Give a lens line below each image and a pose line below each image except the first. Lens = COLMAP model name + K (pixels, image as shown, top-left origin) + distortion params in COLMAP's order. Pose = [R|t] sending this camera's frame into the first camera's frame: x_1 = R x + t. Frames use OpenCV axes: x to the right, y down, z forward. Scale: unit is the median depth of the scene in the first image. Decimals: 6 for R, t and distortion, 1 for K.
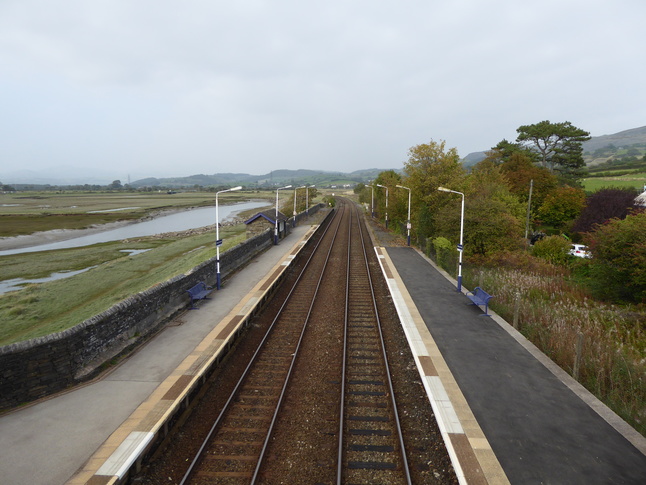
lens RADIAL K [[469.3, 0, 323.2], [0, 469.3, 241.9], [0, 0, 1]] dist [-0.019915, 0.004412]
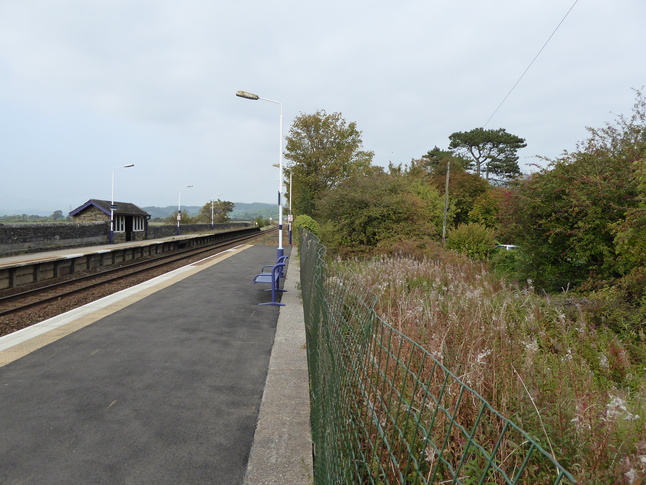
lens RADIAL K [[469.3, 0, 321.6], [0, 469.3, 243.8], [0, 0, 1]] dist [-0.019915, 0.004412]
pose [[0.996005, -0.001650, 0.089282, 0.084479], [0.007700, 0.997692, -0.067460, 0.030648], [-0.088965, 0.067878, 0.993719, 0.125295]]
